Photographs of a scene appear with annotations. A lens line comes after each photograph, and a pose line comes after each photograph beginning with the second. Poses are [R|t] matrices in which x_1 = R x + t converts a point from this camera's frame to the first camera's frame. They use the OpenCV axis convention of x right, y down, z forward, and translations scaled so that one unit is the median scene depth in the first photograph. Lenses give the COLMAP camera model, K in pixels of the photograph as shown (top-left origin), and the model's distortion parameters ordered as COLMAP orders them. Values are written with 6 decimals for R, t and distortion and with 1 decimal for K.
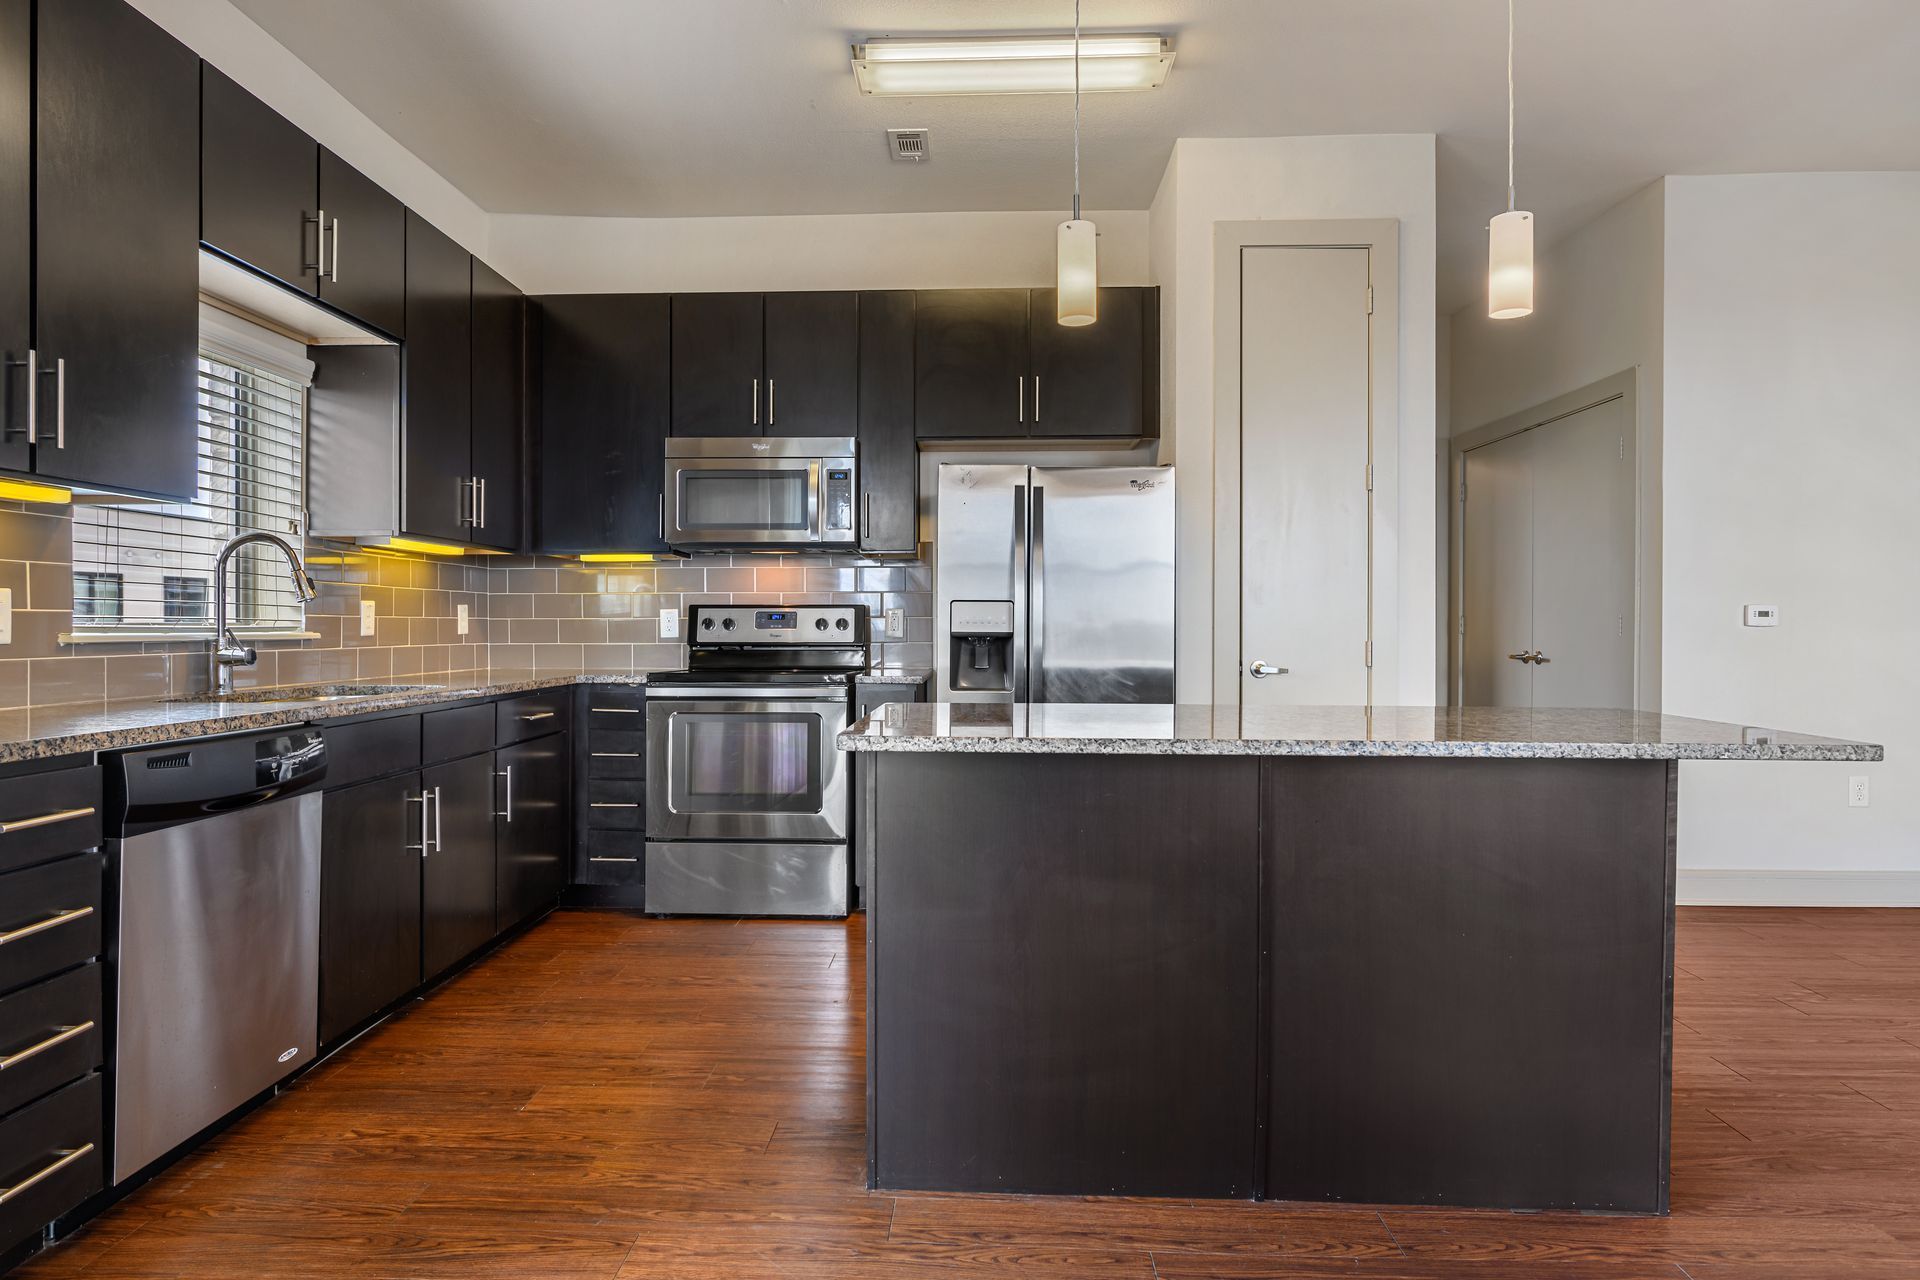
lens RADIAL K [[1095.6, 0, 947.8], [0, 1095.6, 637.5], [0, 0, 1]] dist [-0.002348, -0.001349]
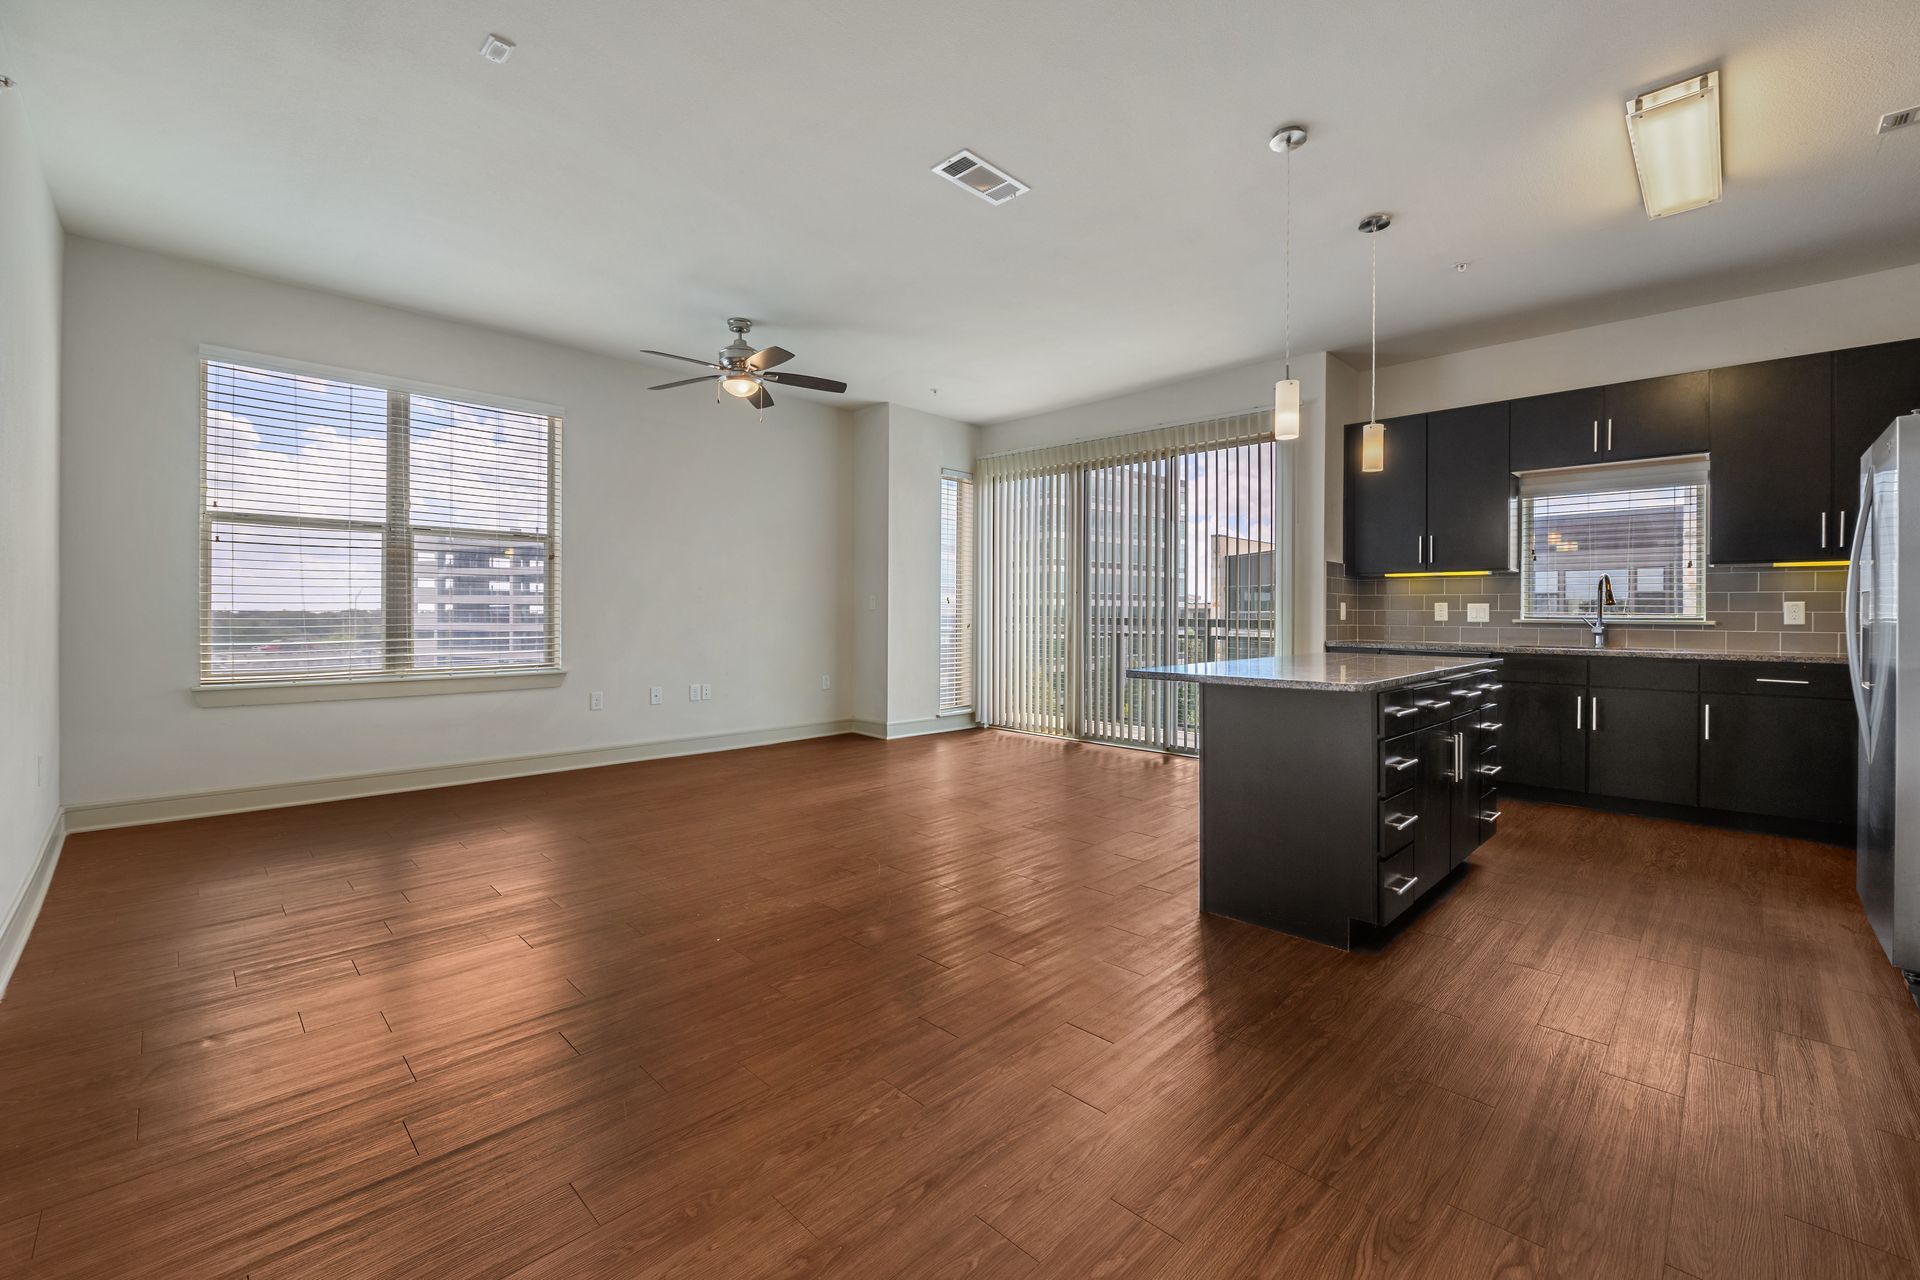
lens RADIAL K [[794.9, 0, 959.7], [0, 794.9, 603.6], [0, 0, 1]] dist [-0.001090, -0.000222]
pose [[-0.676157, -0.014790, -0.736609, 1.092232], [-0.015322, 0.999865, -0.006012, -0.005926], [0.736598, 0.007221, -0.676292, 0.887806]]
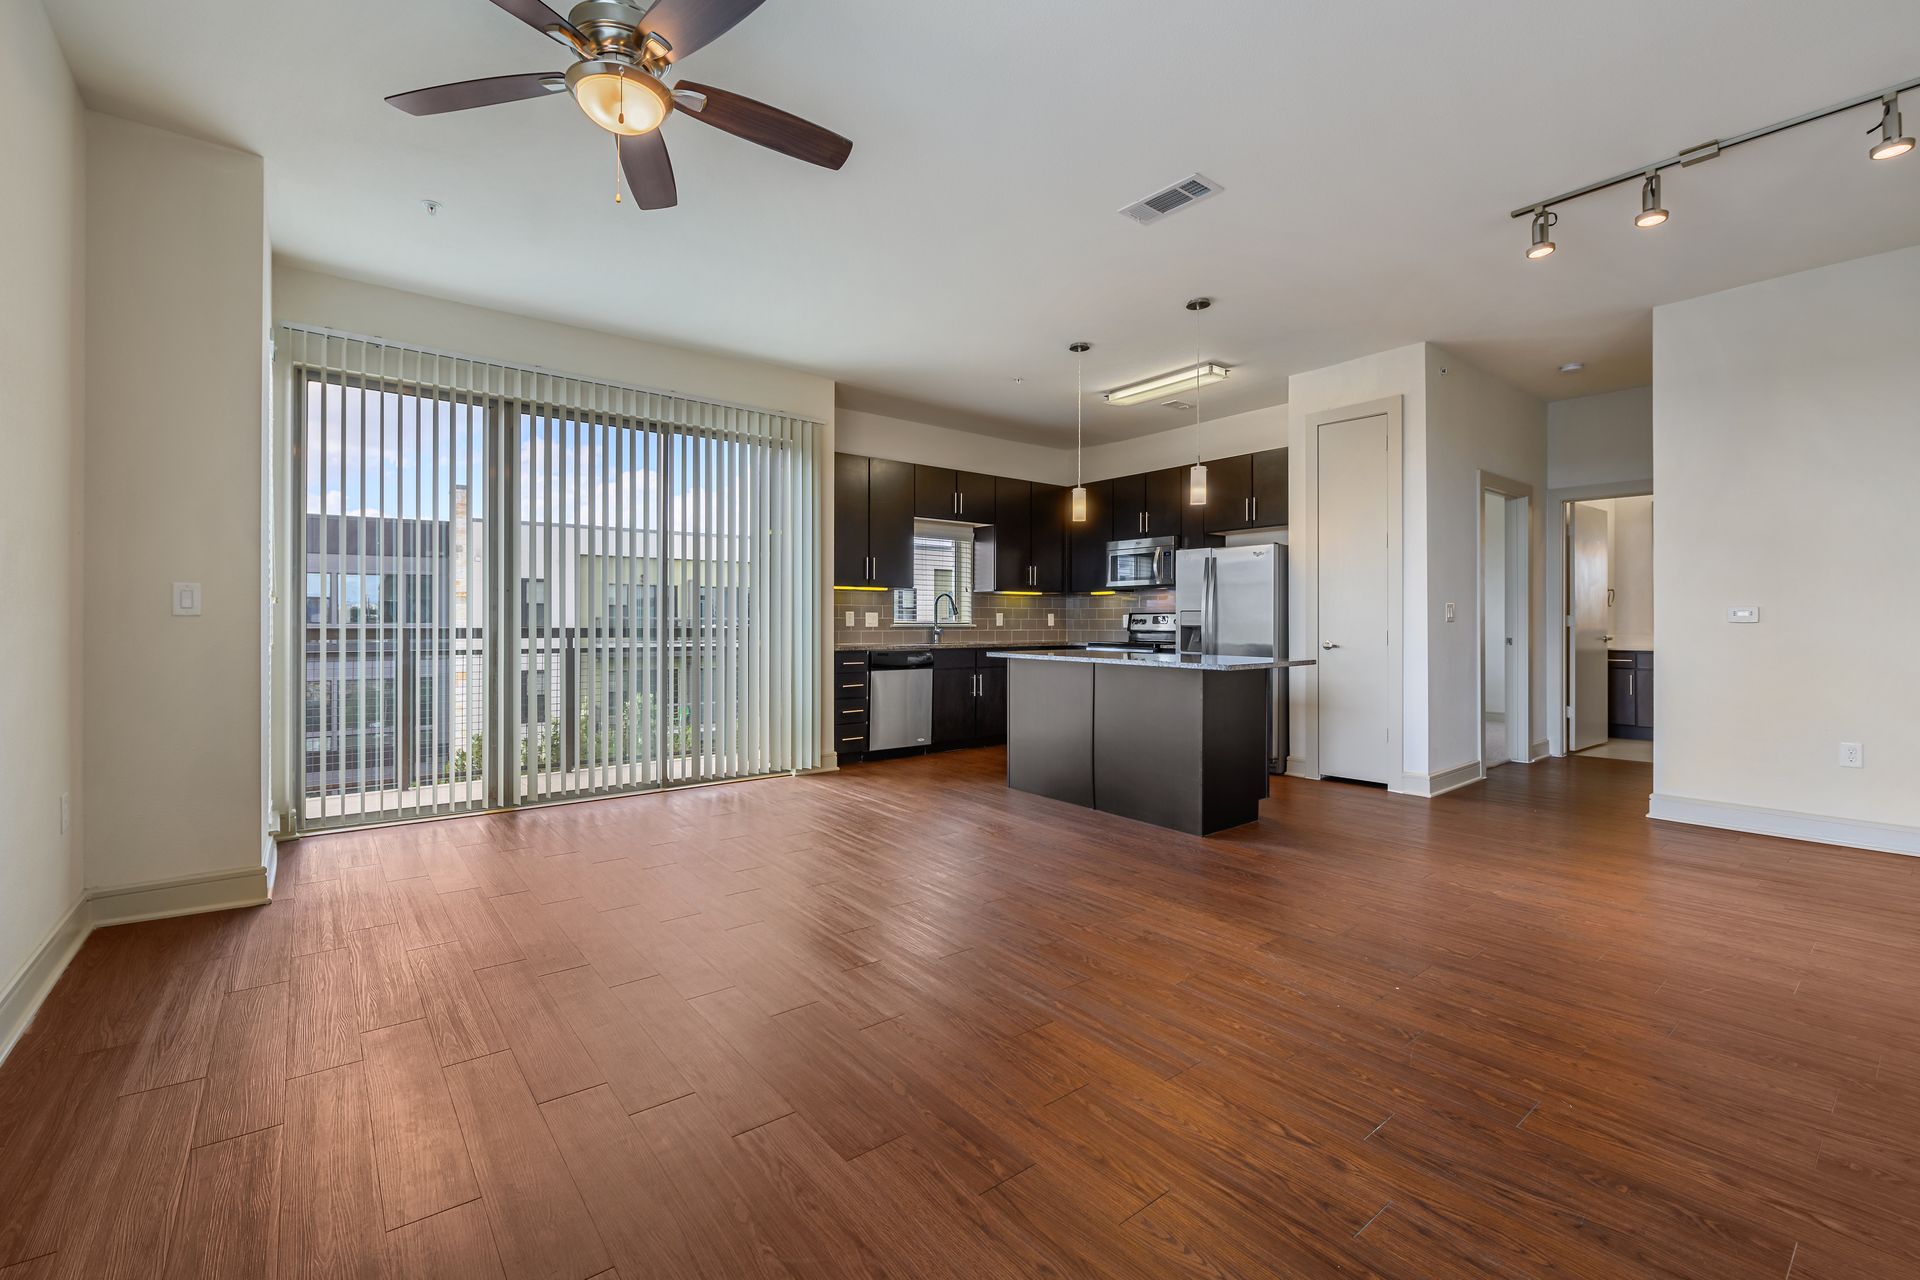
lens RADIAL K [[823.6, 0, 956.8], [0, 823.6, 624.4], [0, 0, 1]] dist [-0.003611, -0.000387]
pose [[0.649085, 0.002392, -0.760712, 0.986489], [-0.008864, 0.999951, -0.004419, 0.004846], [0.760664, 0.009611, 0.649074, -0.436995]]
